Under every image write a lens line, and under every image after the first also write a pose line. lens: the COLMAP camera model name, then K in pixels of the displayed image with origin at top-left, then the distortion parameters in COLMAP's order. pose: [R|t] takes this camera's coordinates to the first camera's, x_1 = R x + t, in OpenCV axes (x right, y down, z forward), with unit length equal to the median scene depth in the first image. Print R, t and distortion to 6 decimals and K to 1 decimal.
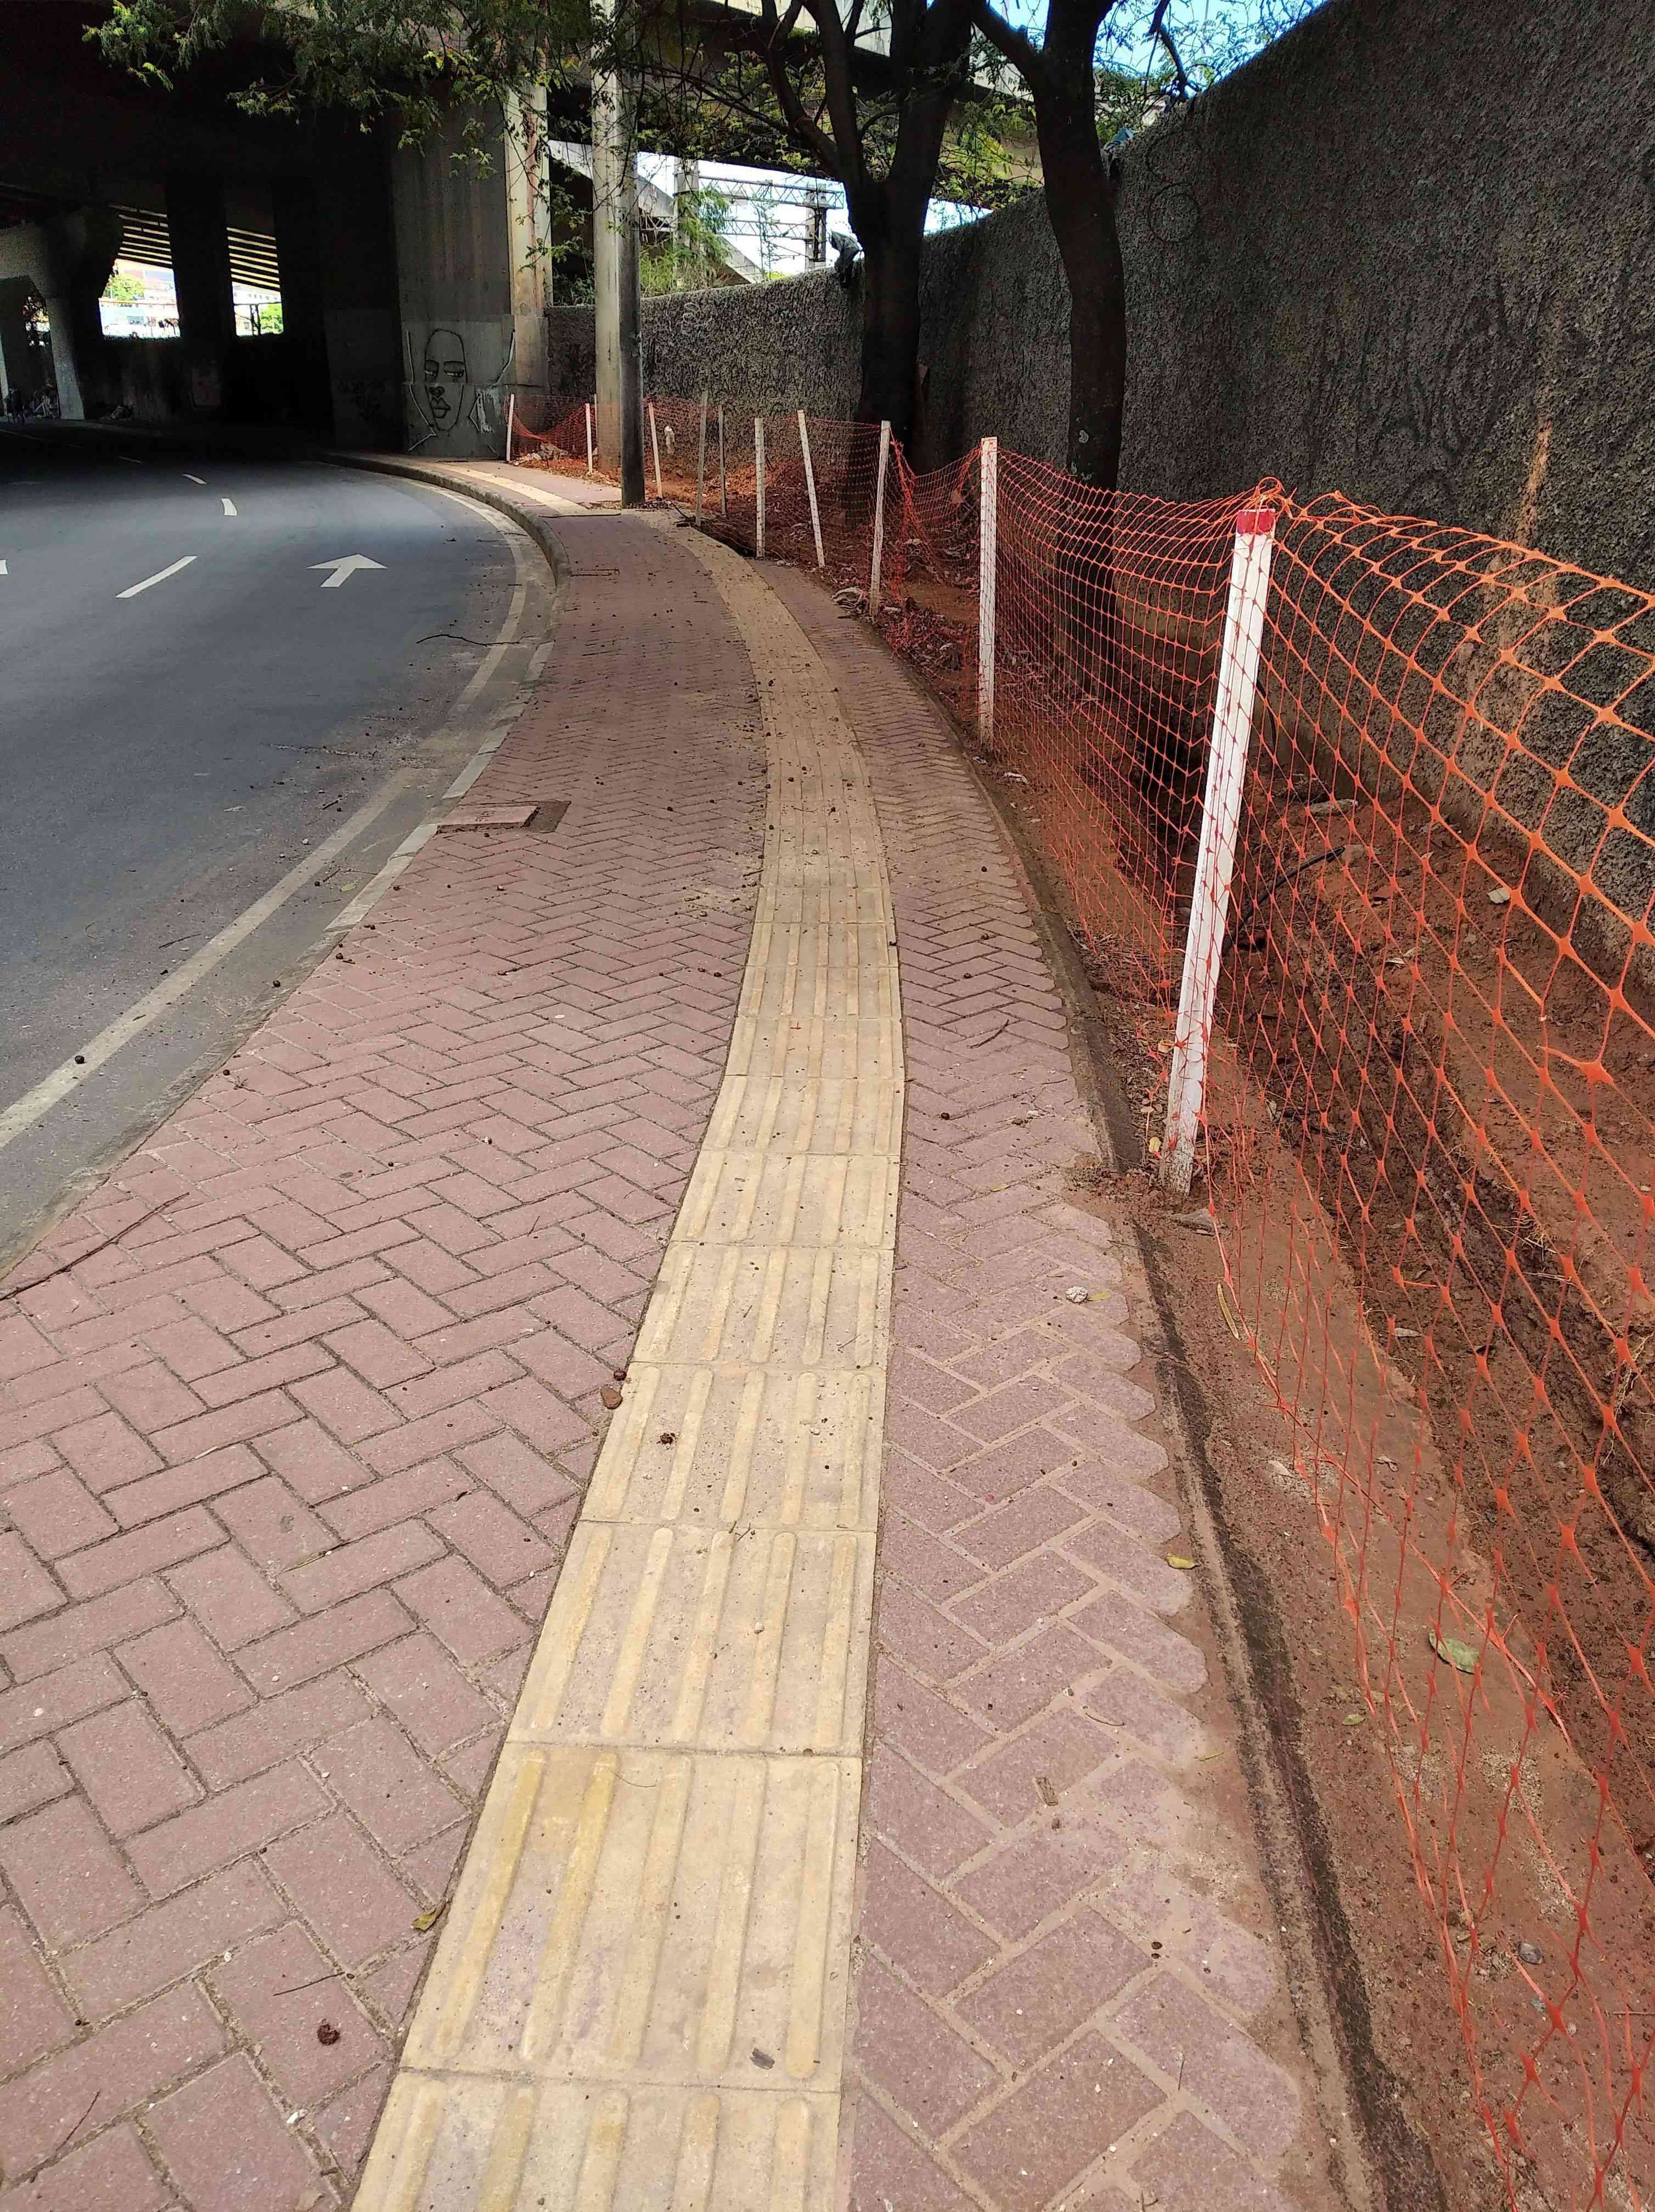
lens RADIAL K [[1703.6, 0, 811.0], [0, 1703.6, 1107.0], [0, 0, 1]] dist [-0.017013, 0.005807]
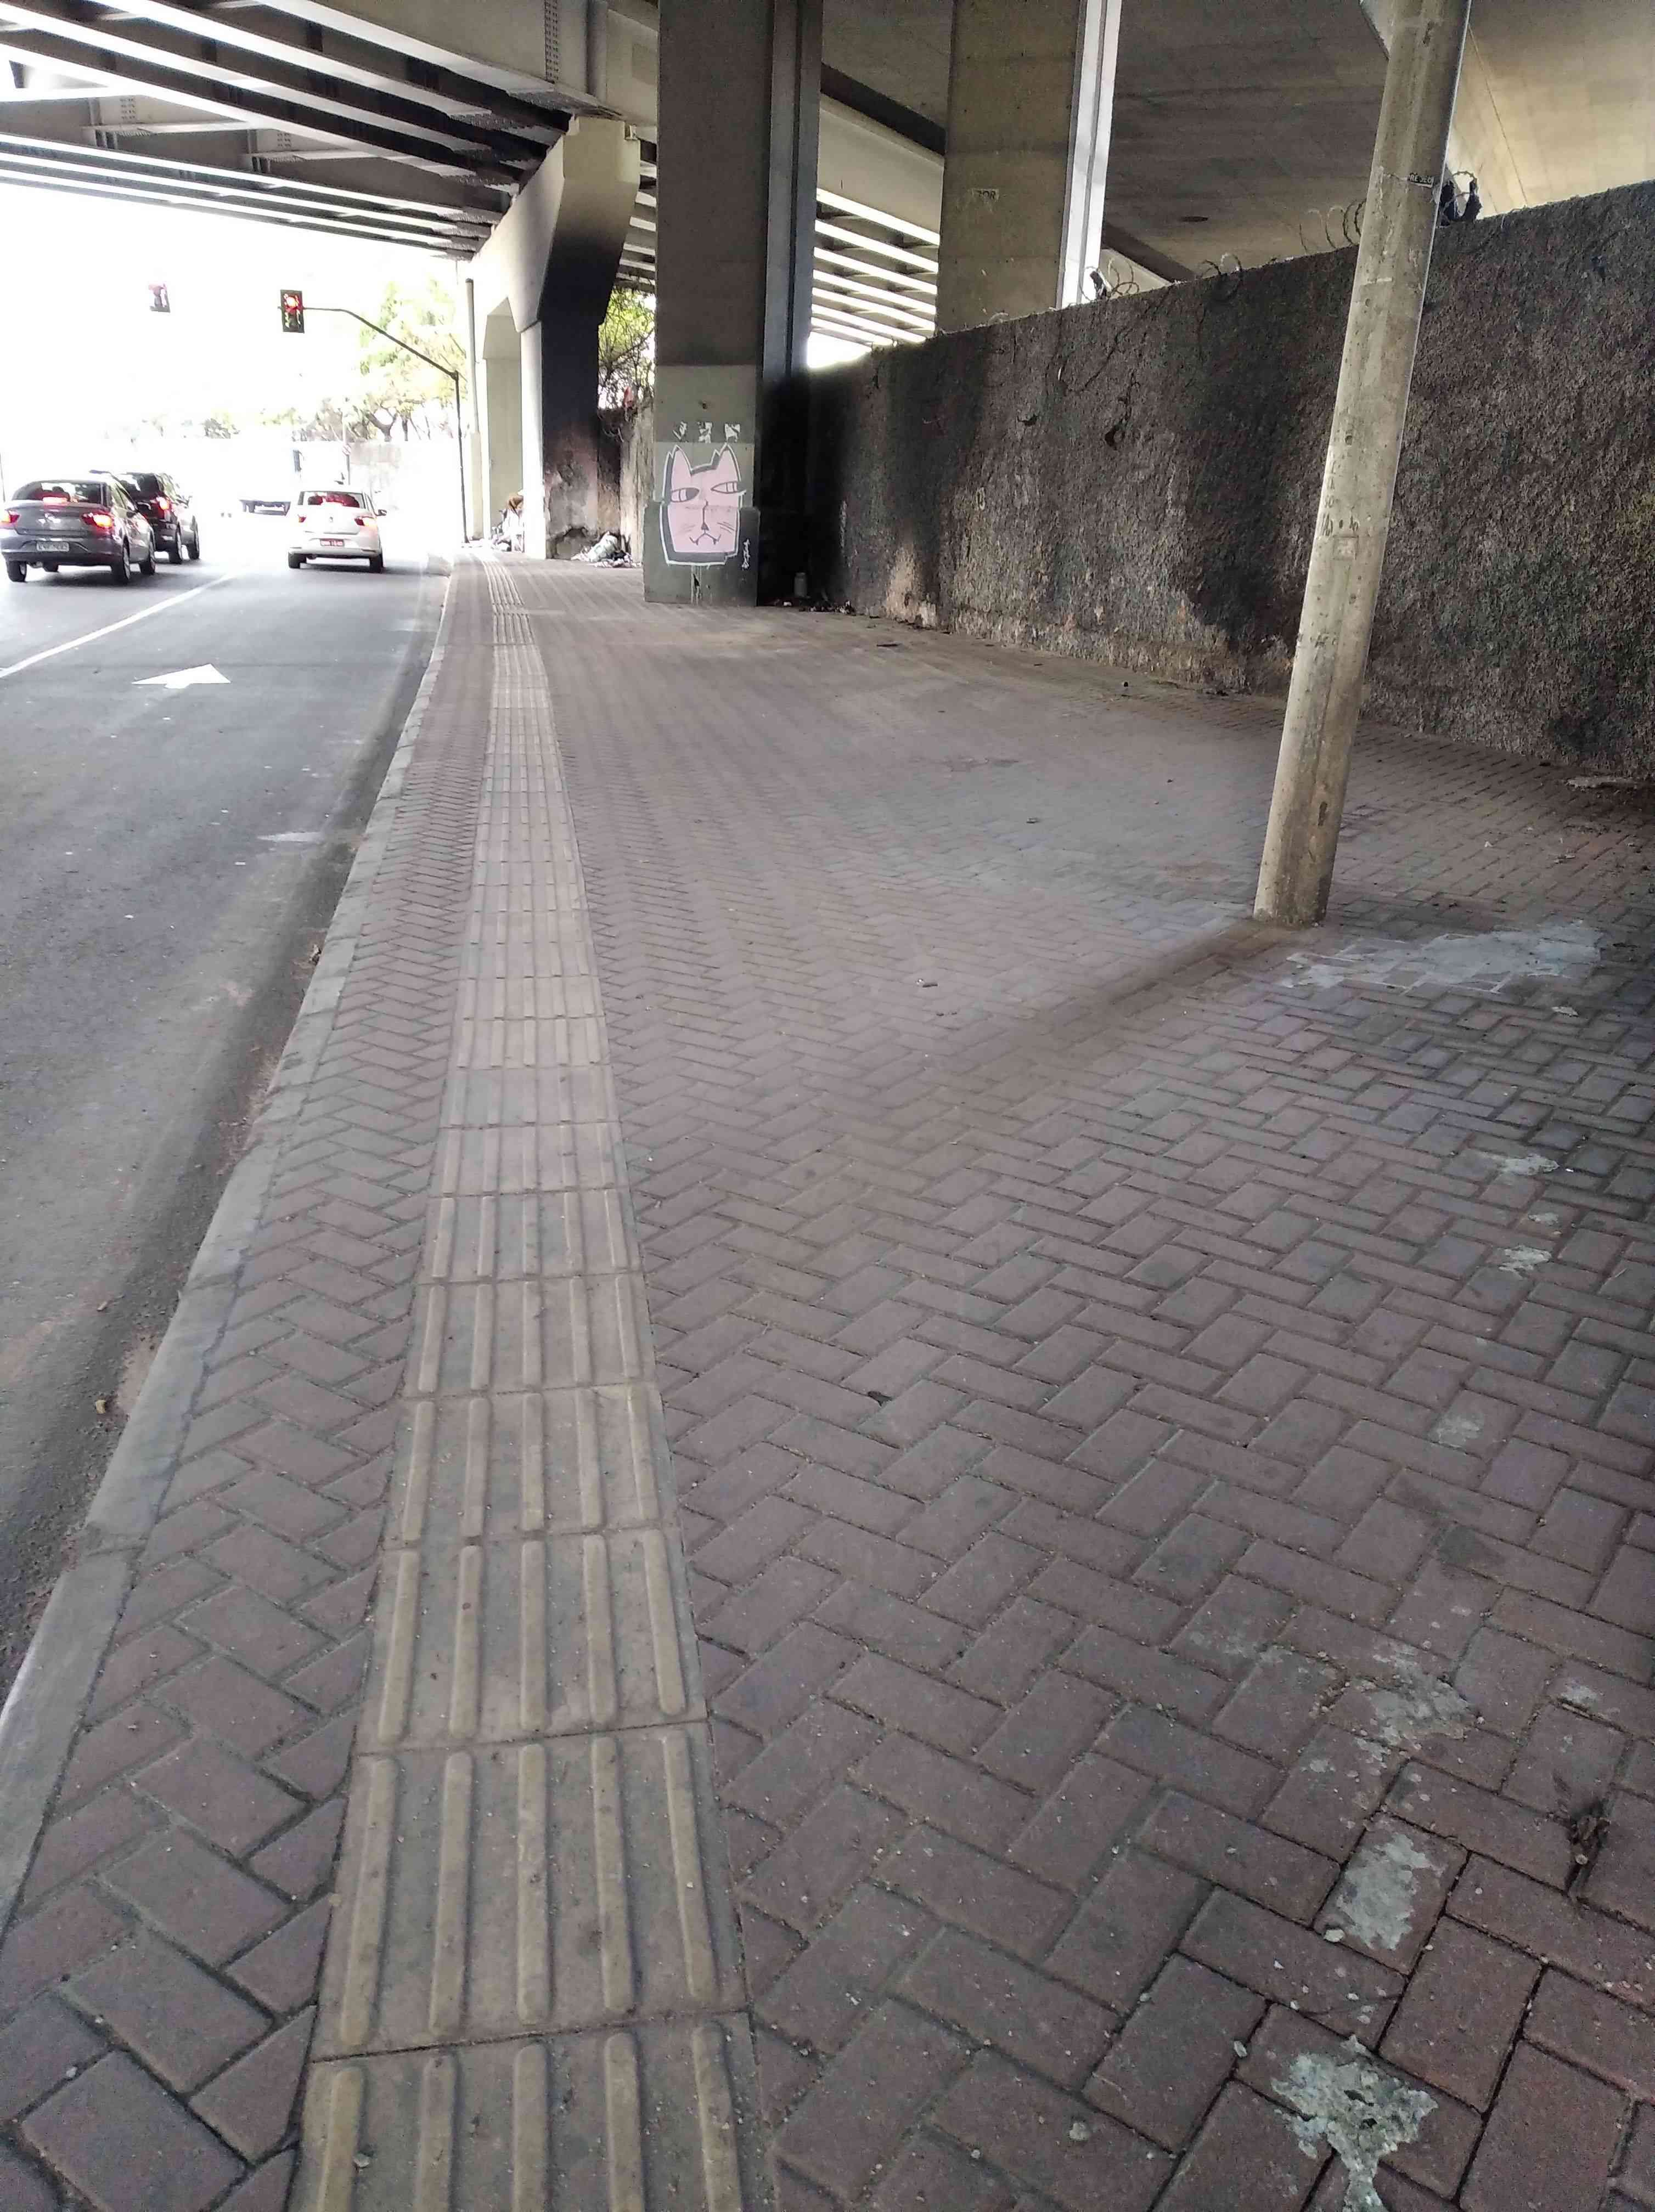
lens RADIAL K [[1703.6, 0, 842.6], [0, 1703.6, 1101.8], [0, 0, 1]] dist [-0.017013, 0.005807]
pose [[0.941788, 0.124639, -0.312252, -0.344149], [-0.144066, 0.988766, -0.039842, -0.490238], [0.303778, 0.082508, 0.949164, 1.150016]]
